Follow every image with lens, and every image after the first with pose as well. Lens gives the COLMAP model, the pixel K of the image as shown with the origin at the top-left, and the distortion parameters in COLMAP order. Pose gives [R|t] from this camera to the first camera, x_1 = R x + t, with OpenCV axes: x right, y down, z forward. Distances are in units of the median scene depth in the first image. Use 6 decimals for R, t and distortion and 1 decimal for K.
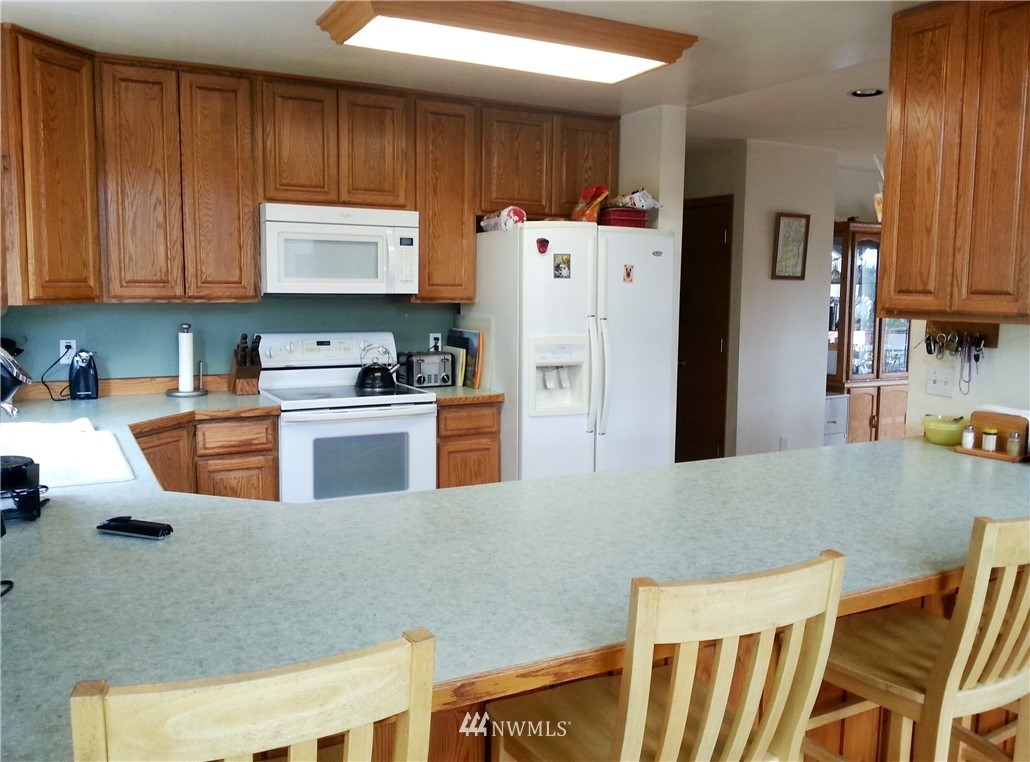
lens RADIAL K [[872.3, 0, 515.0], [0, 872.3, 381.0], [0, 0, 1]] dist [-0.015863, -0.015319]
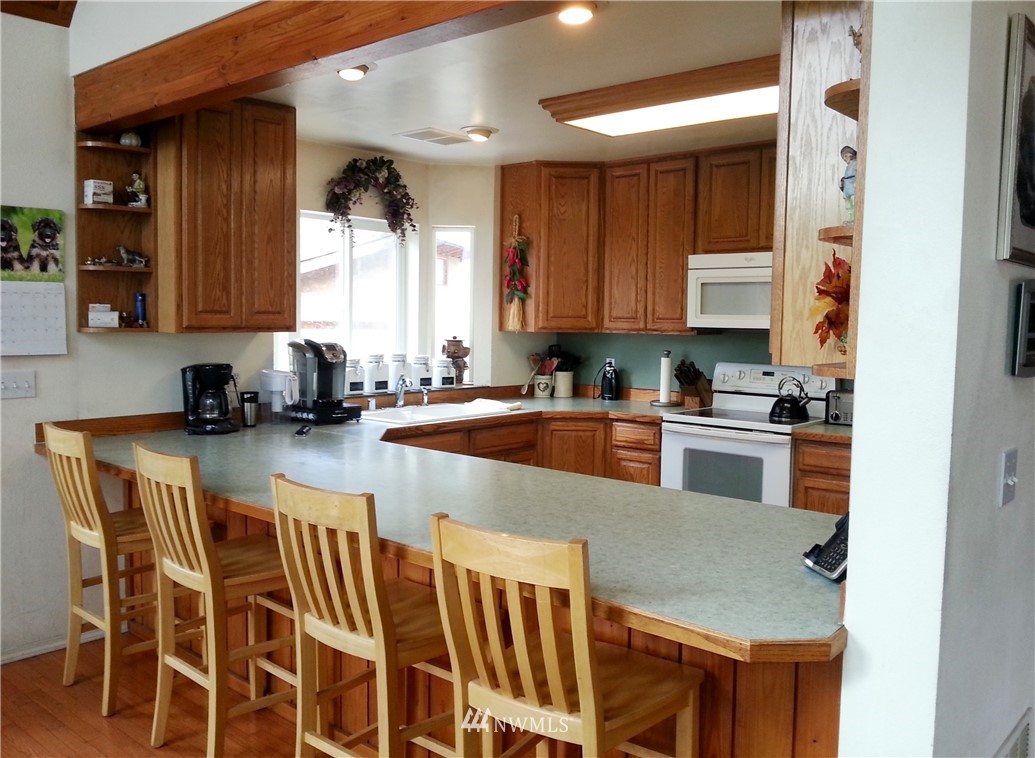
lens RADIAL K [[879.3, 0, 517.5], [0, 879.3, 379.0], [0, 0, 1]] dist [0.007868, 0.001159]
pose [[0.347790, 0.064311, -0.935364, 0.823532], [-0.112255, 0.993325, 0.026557, -0.034933], [0.930828, 0.095763, 0.352687, 0.347431]]
